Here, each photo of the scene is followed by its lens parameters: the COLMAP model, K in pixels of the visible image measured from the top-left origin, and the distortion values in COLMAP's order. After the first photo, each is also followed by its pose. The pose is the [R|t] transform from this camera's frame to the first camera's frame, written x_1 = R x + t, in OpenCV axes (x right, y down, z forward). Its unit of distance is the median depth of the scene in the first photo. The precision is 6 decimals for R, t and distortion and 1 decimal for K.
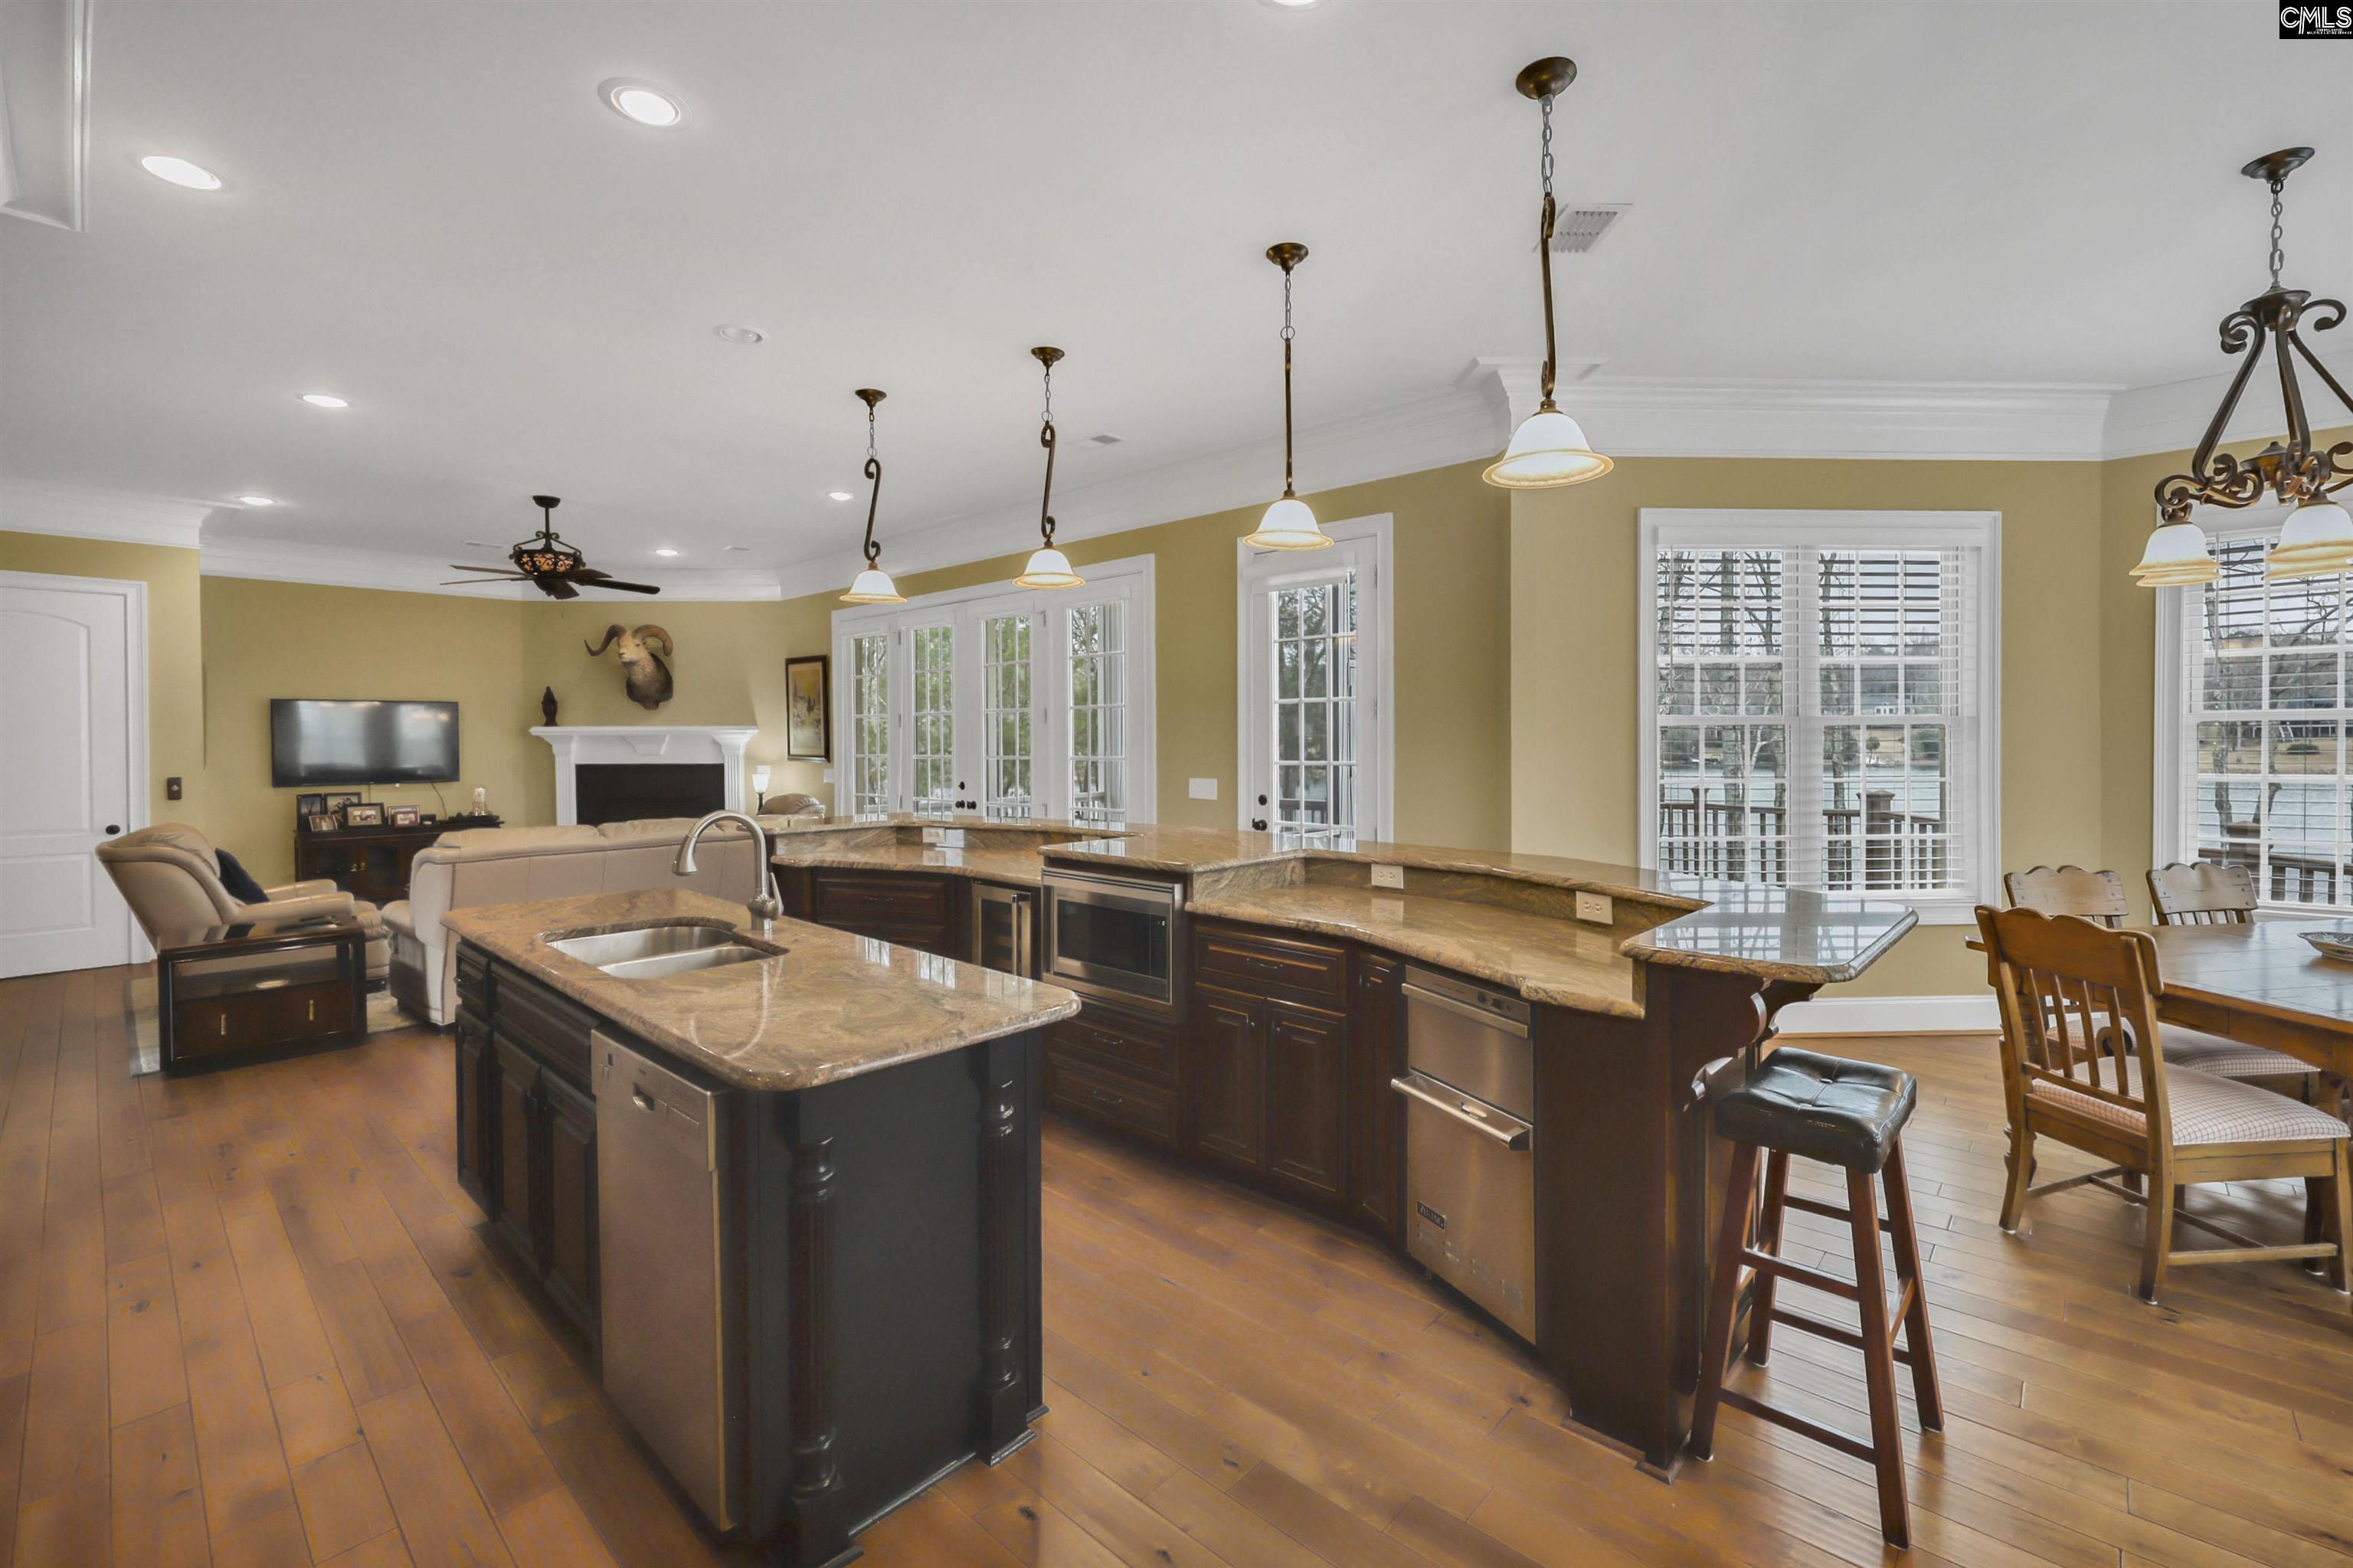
lens RADIAL K [[996.2, 0, 1190.6], [0, 996.2, 746.1], [0, 0, 1]] dist [-0.000580, -0.000108]
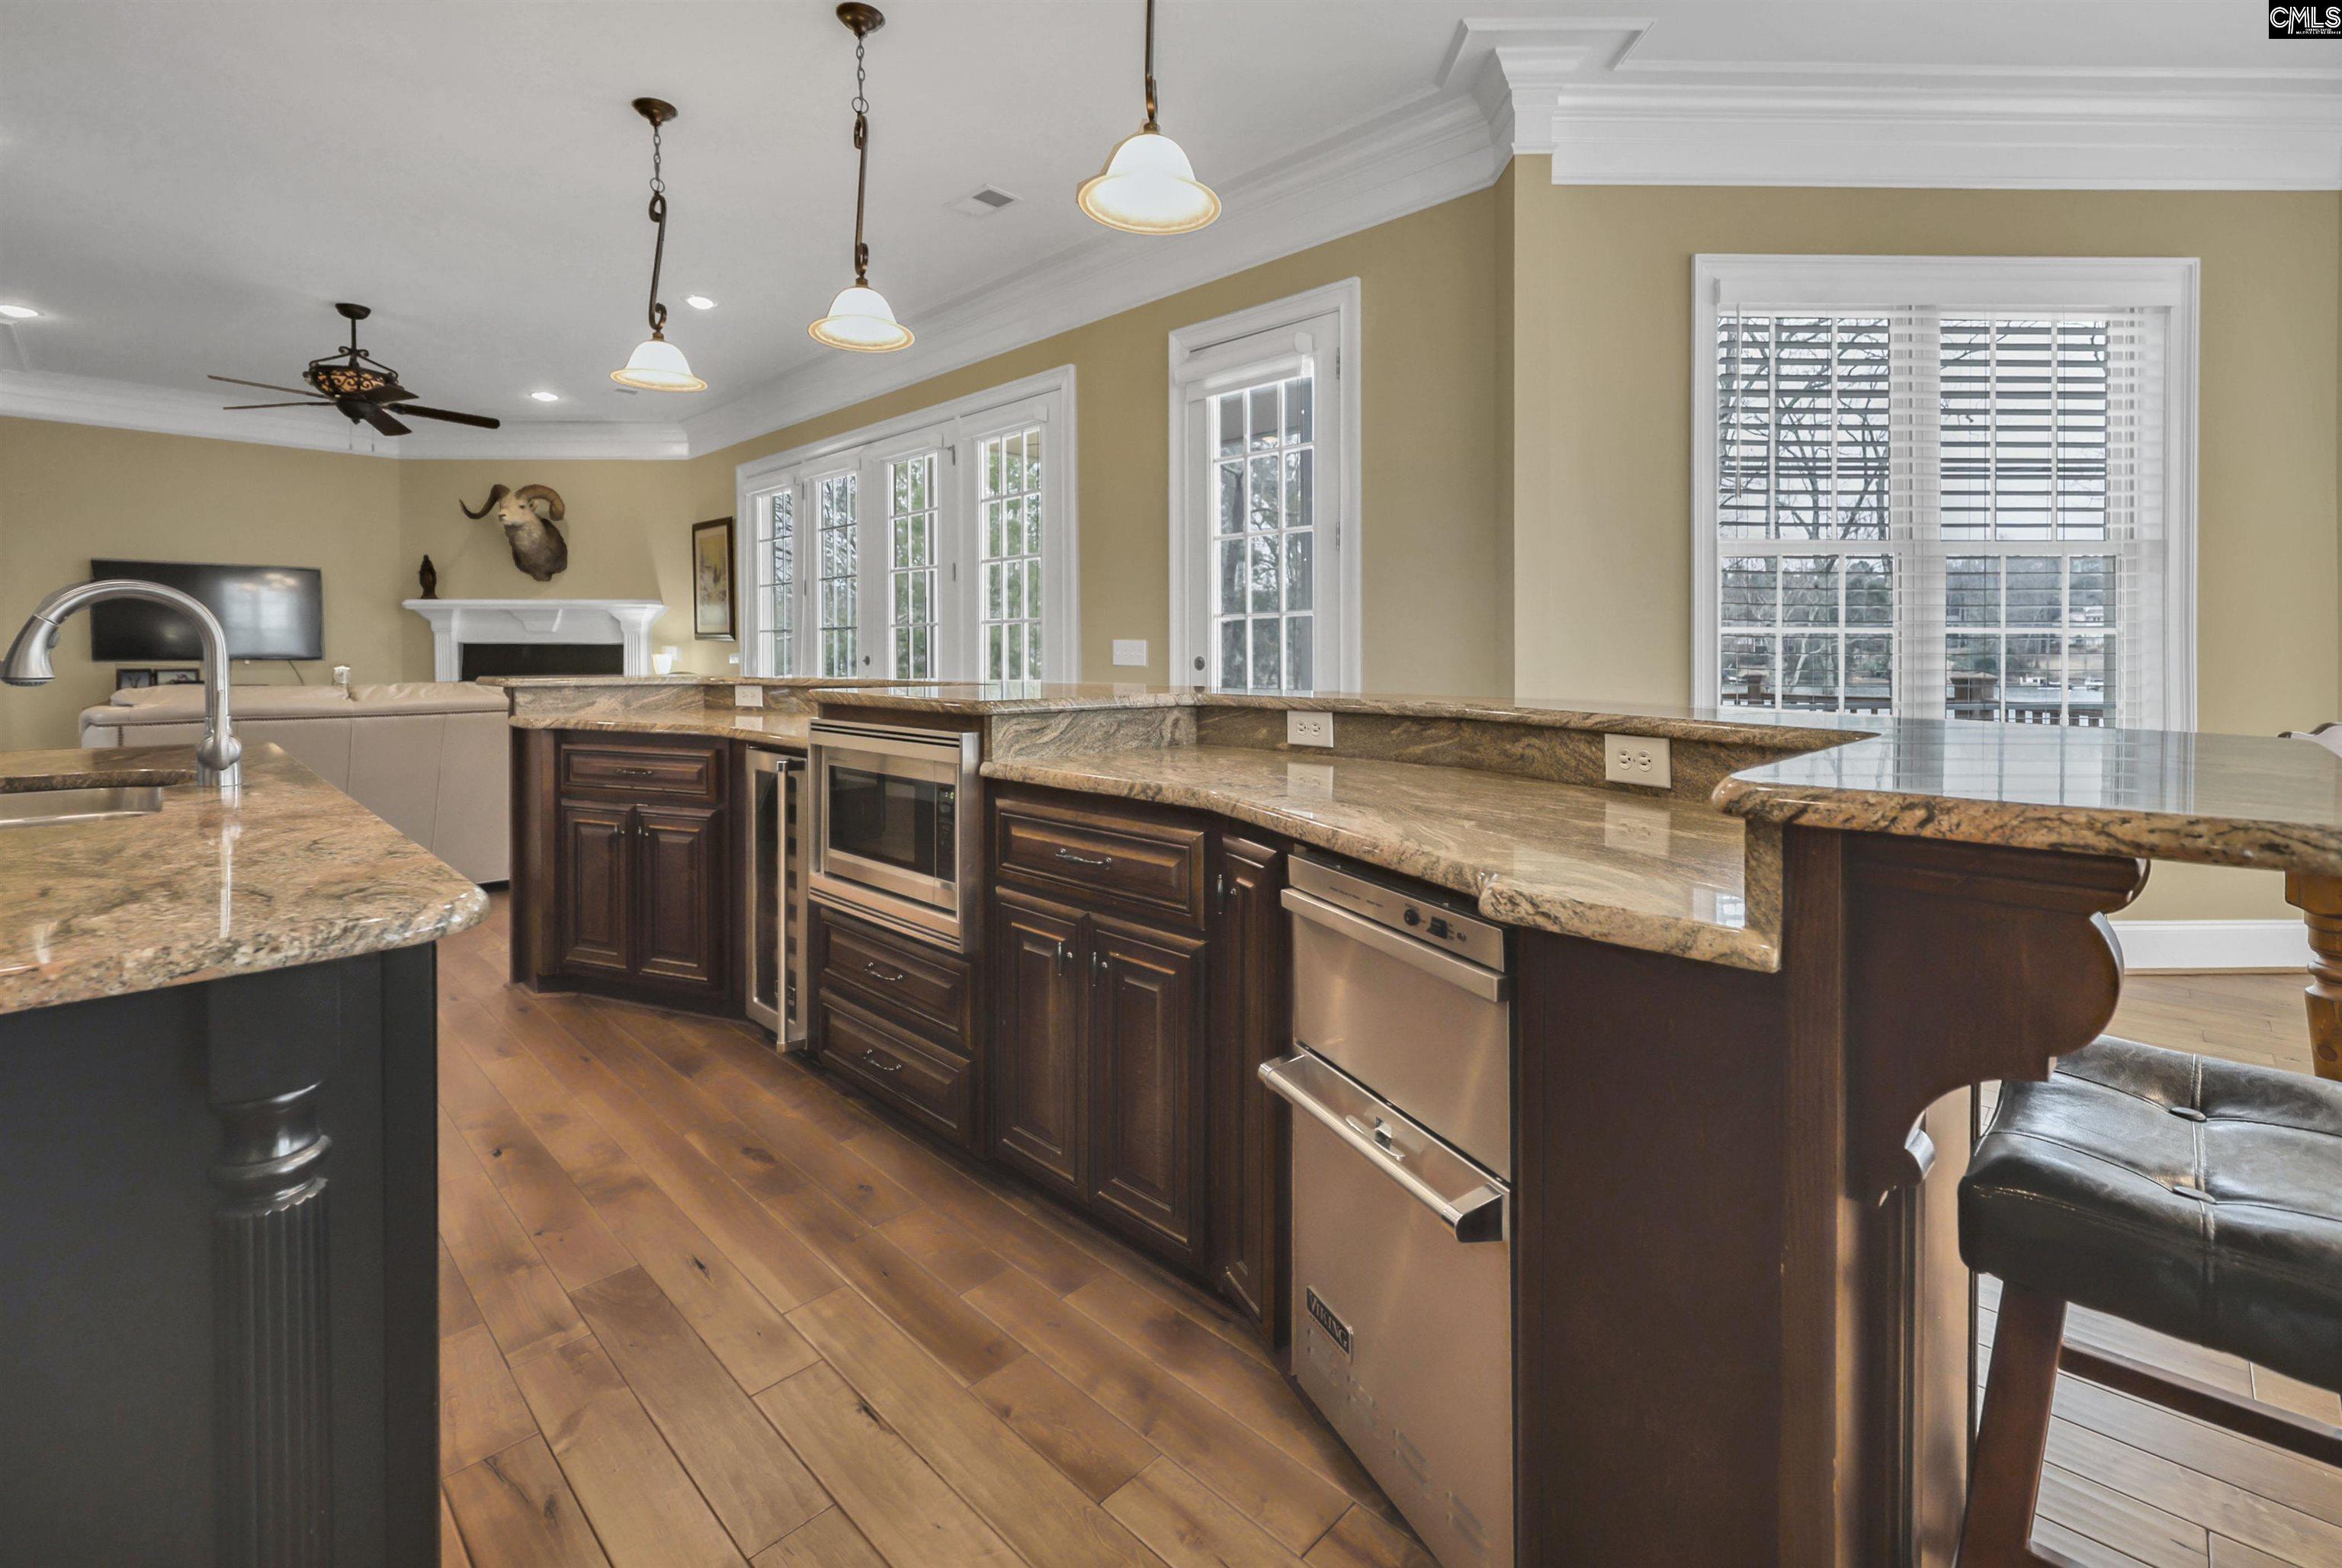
lens RADIAL K [[1011.9, 0, 1166.6], [0, 1011.9, 661.2], [0, 0, 1]] dist [-0.002870, -0.000214]
pose [[0.999225, 0.002234, -0.039288, 0.090640], [-0.002179, 0.999997, 0.001460, 0.059786], [0.039292, -0.001373, 0.999227, 0.234501]]
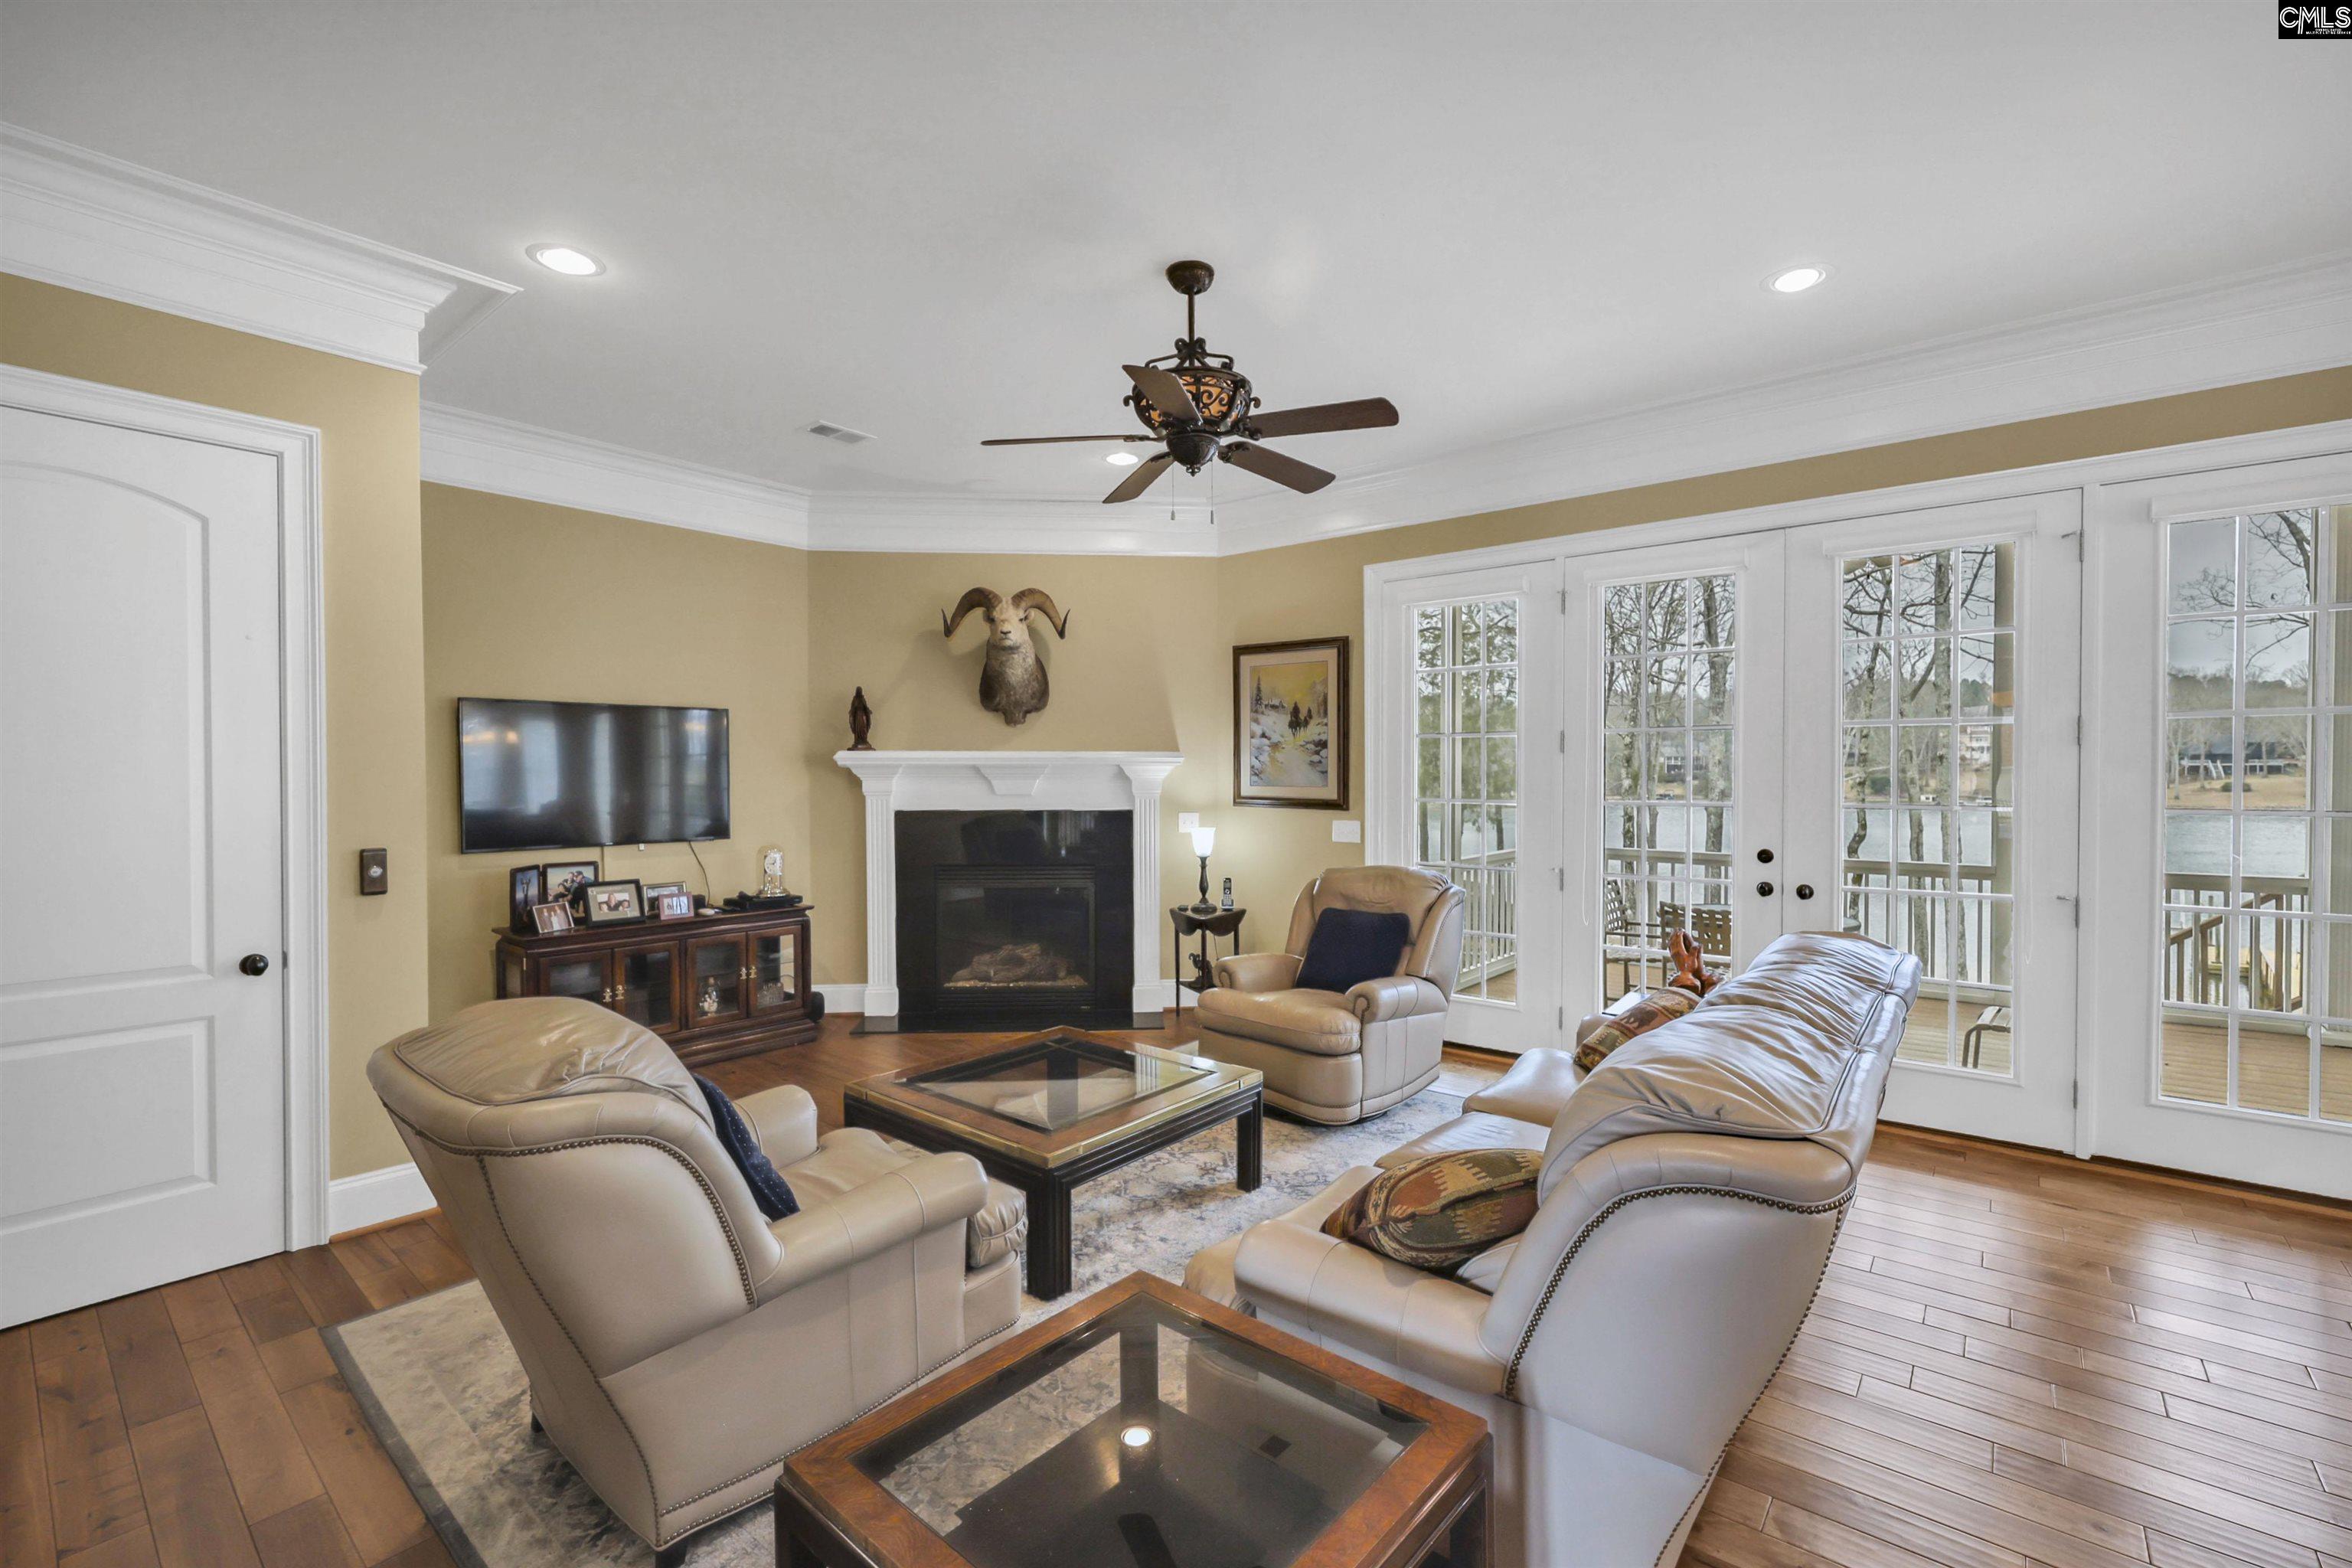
lens RADIAL K [[1019.2, 0, 1176.0], [0, 1019.2, 784.0], [0, 0, 1]] dist [0.022519, 0.000045]
pose [[0.999647, 0.001467, 0.026541, -0.866970], [-0.001604, 0.999986, 0.005128, -0.004608], [-0.026533, -0.005169, 0.999635, 0.658539]]
